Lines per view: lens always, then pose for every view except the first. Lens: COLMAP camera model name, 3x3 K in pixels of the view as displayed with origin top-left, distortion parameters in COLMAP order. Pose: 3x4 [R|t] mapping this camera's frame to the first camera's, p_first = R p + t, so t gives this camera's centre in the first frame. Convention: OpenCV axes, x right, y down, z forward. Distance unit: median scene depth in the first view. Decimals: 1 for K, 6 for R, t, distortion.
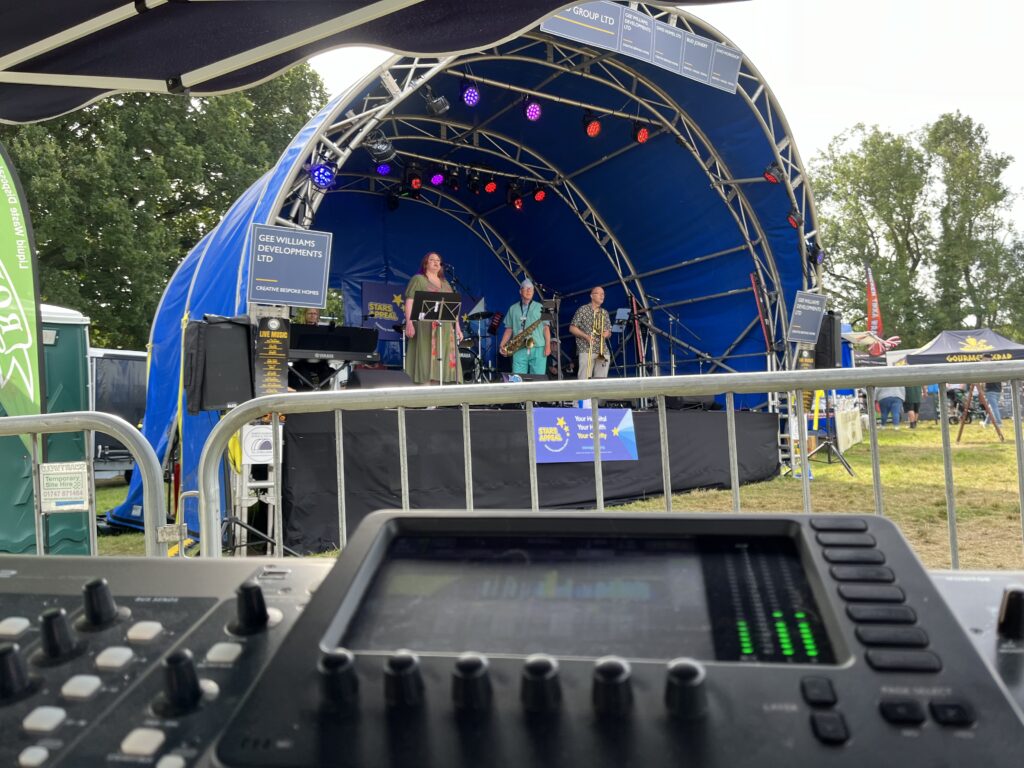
lens RADIAL K [[769.7, 0, 512.0], [0, 769.7, 384.0], [0, 0, 1]] dist [0.038455, -0.002369]
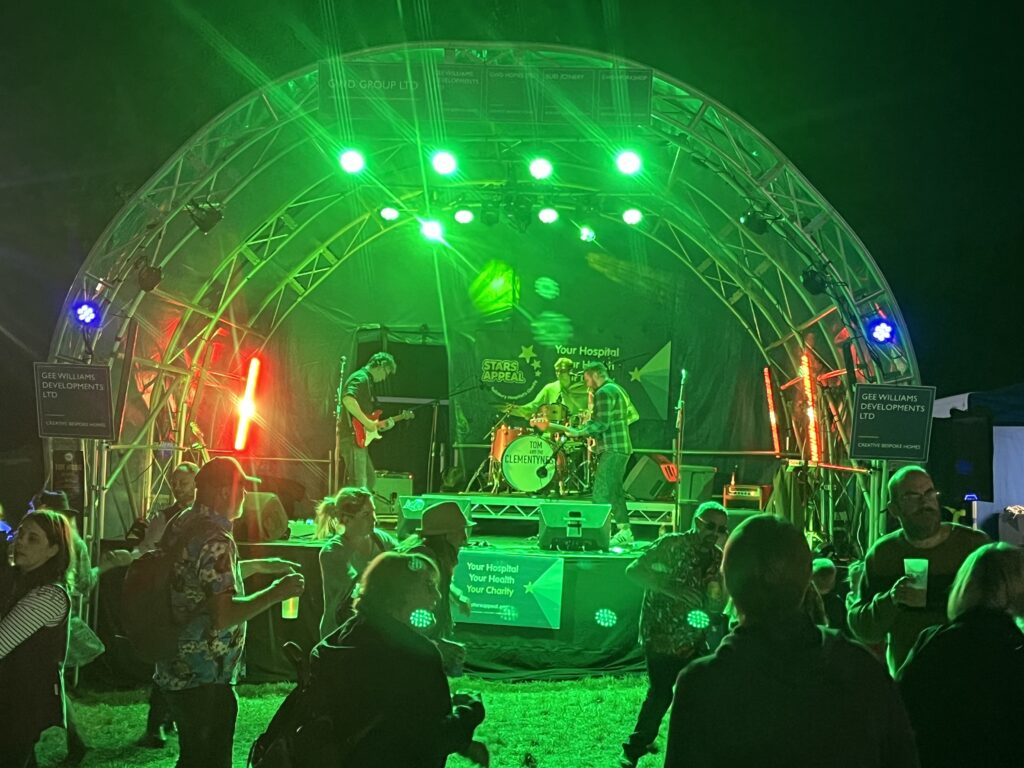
lens RADIAL K [[1524.1, 0, 548.2], [0, 1524.1, 360.3], [0, 0, 1]] dist [-0.021968, -0.001337]
pose [[0.828998, 0.005104, -0.559229, 0.960385], [-0.007325, 0.999972, -0.001731, -0.151167], [0.559204, 0.005532, 0.829012, -0.202438]]
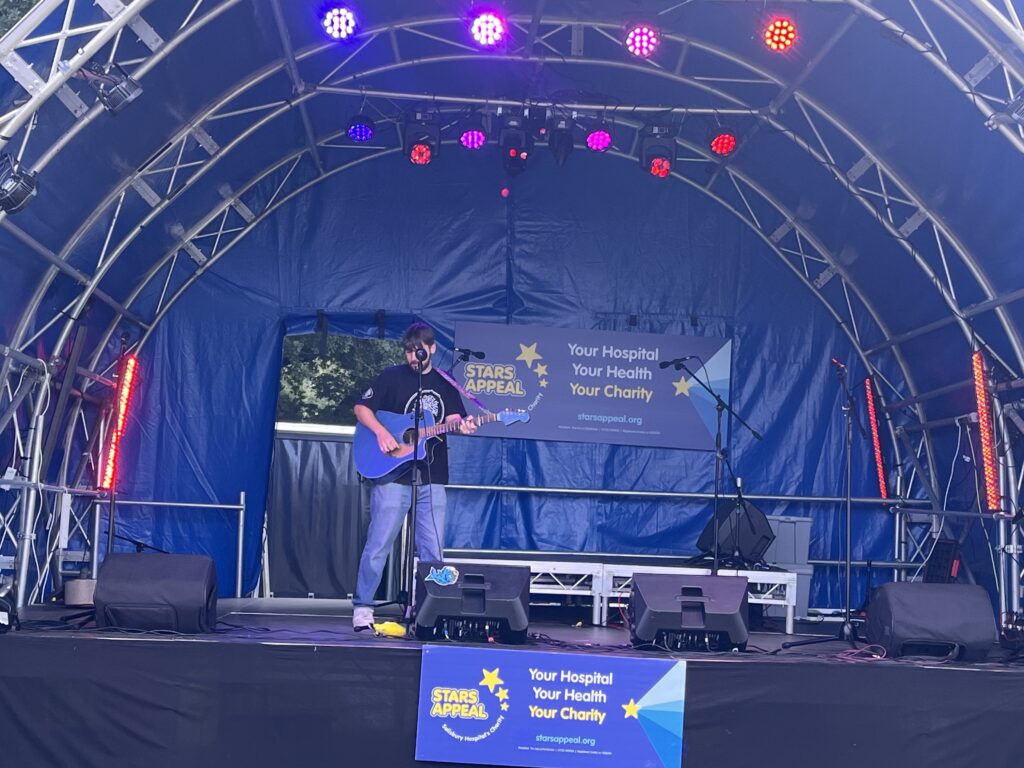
lens RADIAL K [[1722.0, 0, 512.0], [0, 1722.0, 384.0], [0, 0, 1]] dist [0.037539, 0.042463]
pose [[0.868675, 0.008847, -0.495303, 0.574905], [-0.017680, 0.999757, -0.013150, -0.113968], [0.495066, 0.020180, 0.868621, 0.071024]]
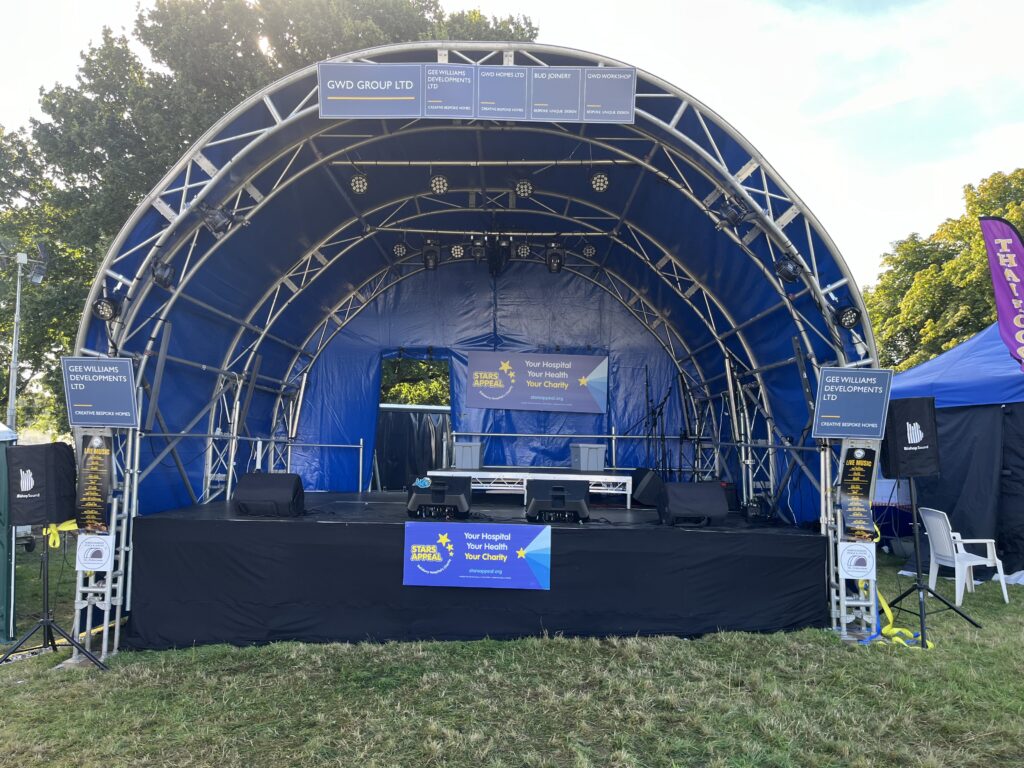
lens RADIAL K [[769.7, 0, 512.0], [0, 769.7, 384.0], [0, 0, 1]] dist [0.038455, -0.002369]
pose [[0.836247, -0.012699, -0.548206, 0.578520], [0.003004, 0.999823, -0.018578, -0.104060], [0.548344, 0.013889, 0.836137, 0.301086]]
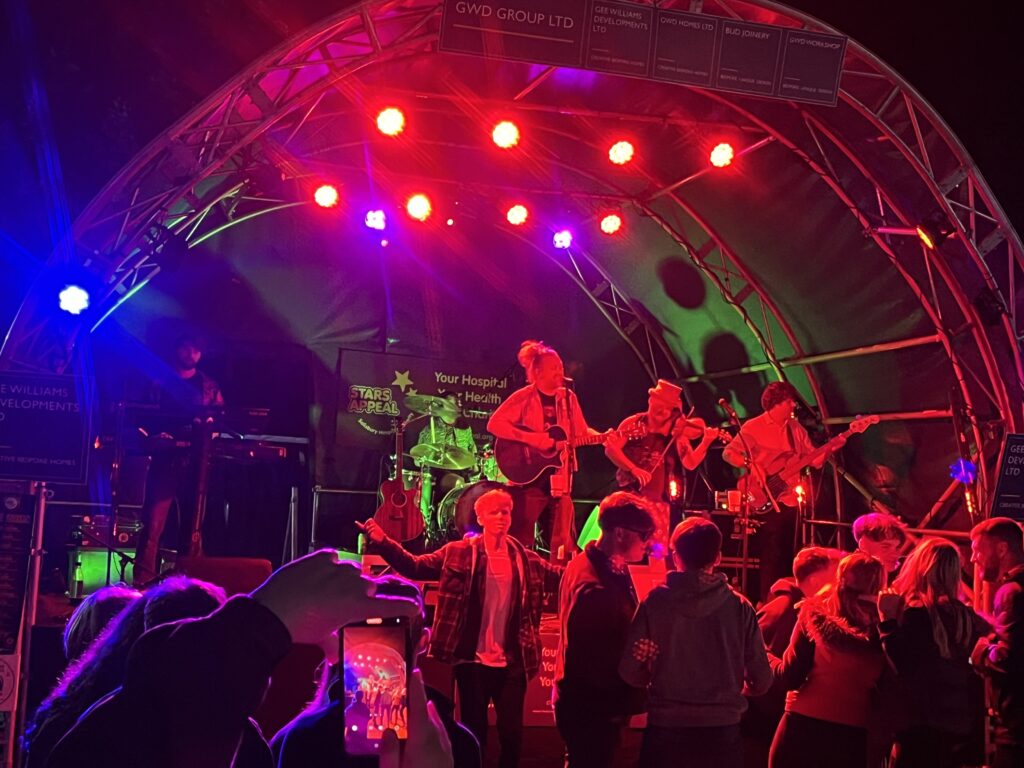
lens RADIAL K [[1490.9, 0, 512.0], [0, 1490.9, 384.0], [0, 0, 1]] dist [0.038018, -0.071802]
pose [[0.966462, 0.036857, -0.254151, 0.333719], [-0.042578, 0.998948, -0.017044, -0.136006], [0.253256, 0.027294, 0.967014, -0.120631]]
